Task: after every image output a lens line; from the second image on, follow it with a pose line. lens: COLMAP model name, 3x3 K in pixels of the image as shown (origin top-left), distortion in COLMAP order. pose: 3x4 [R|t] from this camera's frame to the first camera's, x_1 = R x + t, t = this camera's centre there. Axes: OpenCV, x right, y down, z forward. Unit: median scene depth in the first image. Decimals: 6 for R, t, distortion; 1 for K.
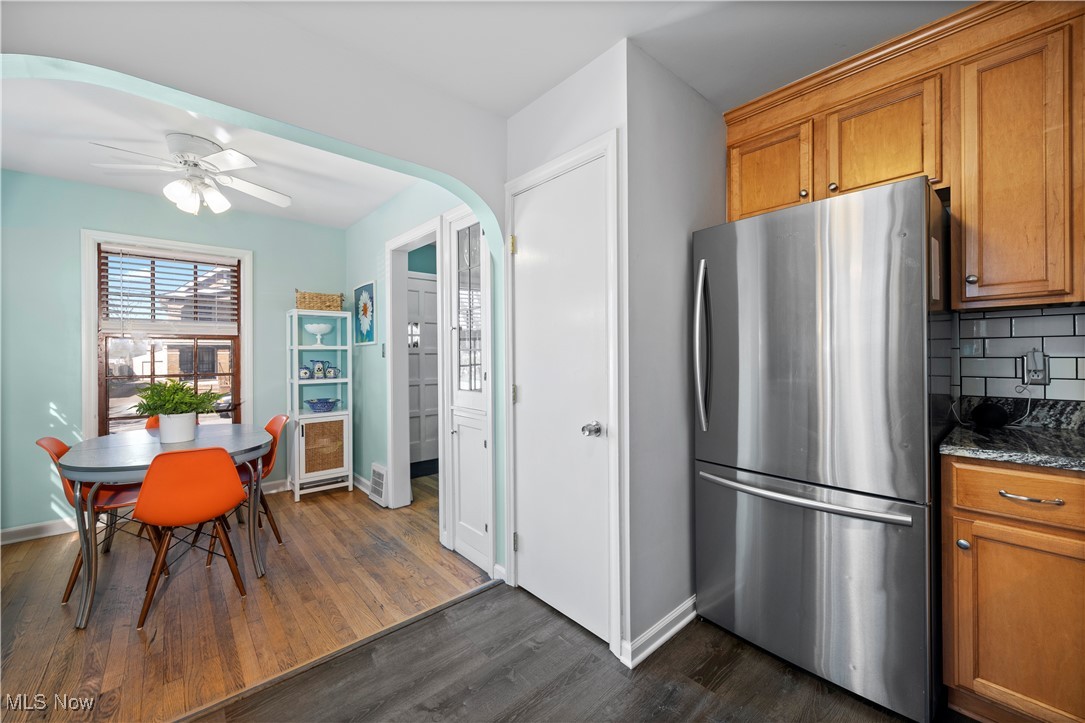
lens RADIAL K [[421.7, 0, 547.9], [0, 421.7, 358.2], [0, 0, 1]] dist [0.000956, 0.000106]
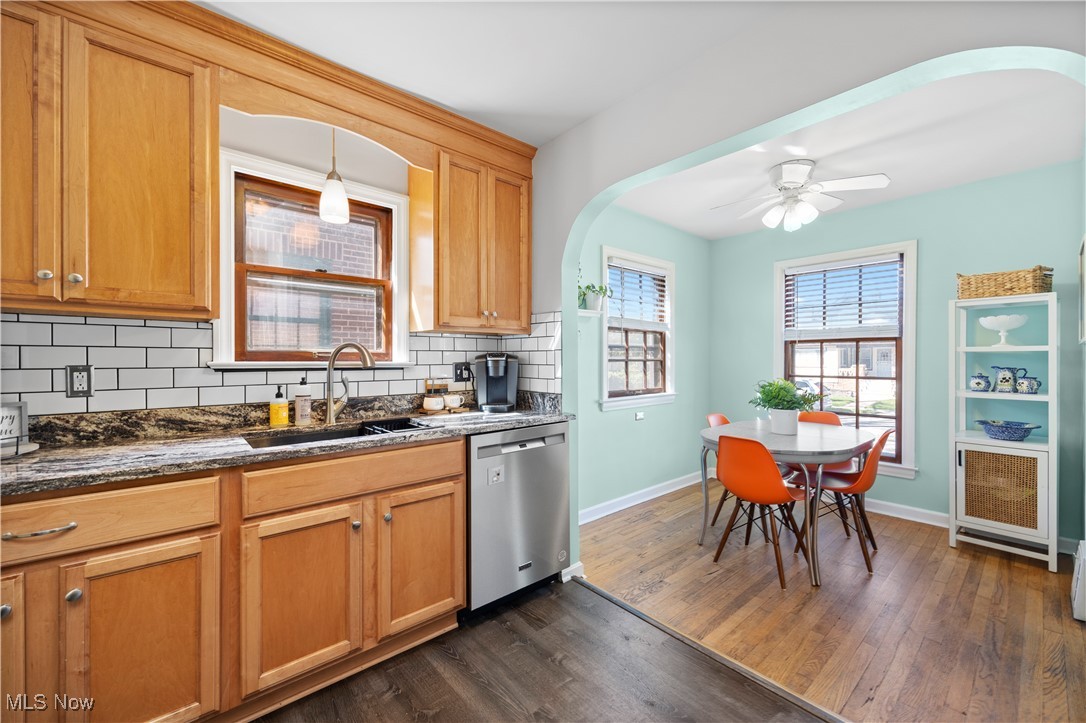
lens RADIAL K [[430.9, 0, 543.0], [0, 430.9, 361.5], [0, 0, 1]] dist [0.000301, 0.000005]
pose [[-0.022080, 0.010840, -0.999697, 0.220383], [-0.010484, 0.999884, 0.011073, -0.003919], [0.999701, 0.010725, -0.021964, 0.261376]]
